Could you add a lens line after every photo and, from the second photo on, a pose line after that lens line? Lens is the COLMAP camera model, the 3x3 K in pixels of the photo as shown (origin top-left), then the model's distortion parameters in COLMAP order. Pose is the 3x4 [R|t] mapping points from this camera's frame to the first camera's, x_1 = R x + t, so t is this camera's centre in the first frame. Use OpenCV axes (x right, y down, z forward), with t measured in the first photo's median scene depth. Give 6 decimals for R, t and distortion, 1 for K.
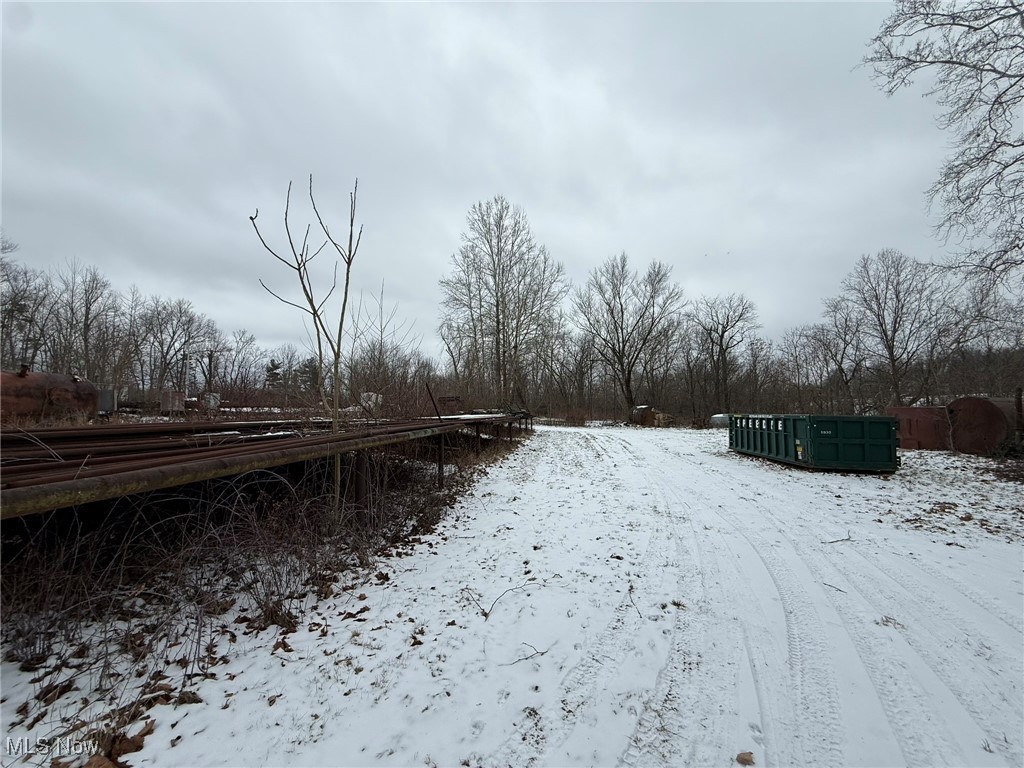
lens RADIAL K [[407.6, 0, 510.9], [0, 407.6, 380.1], [0, 0, 1]] dist [-0.001264, 0.000232]
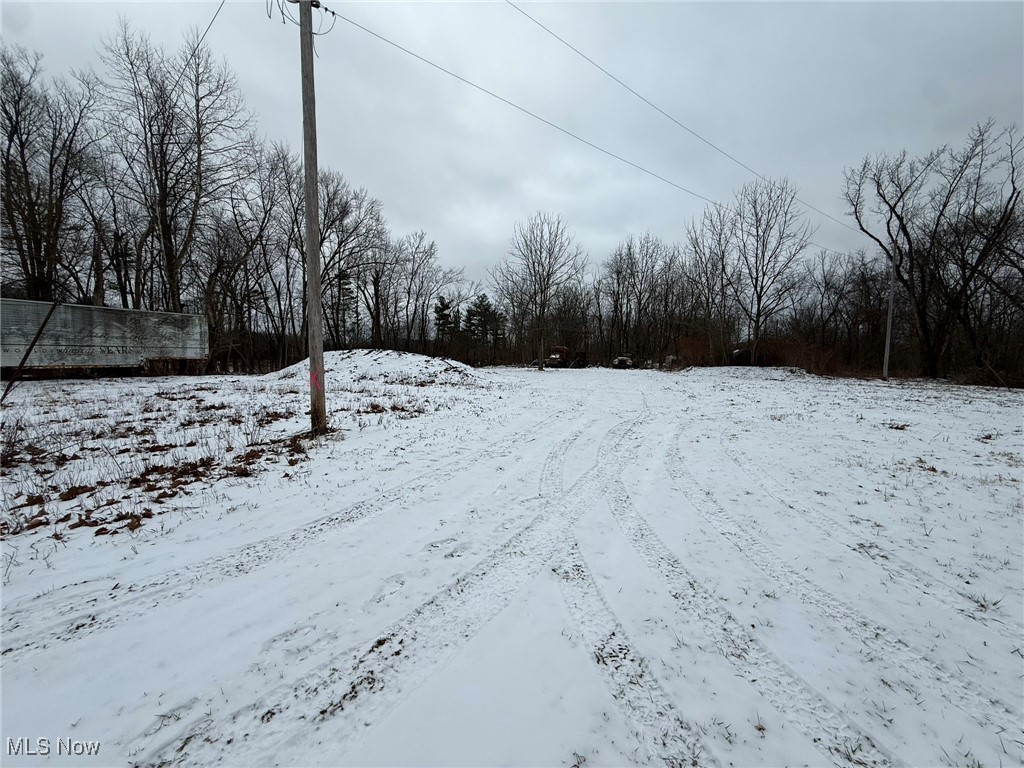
lens RADIAL K [[407.6, 0, 514.5], [0, 407.6, 379.5], [0, 0, 1]] dist [-0.001264, 0.000232]
pose [[0.959017, 0.012767, -0.283059, -5.928940], [0.021894, 0.992659, 0.118951, 0.384885], [0.282500, -0.120274, 0.951698, 7.425387]]
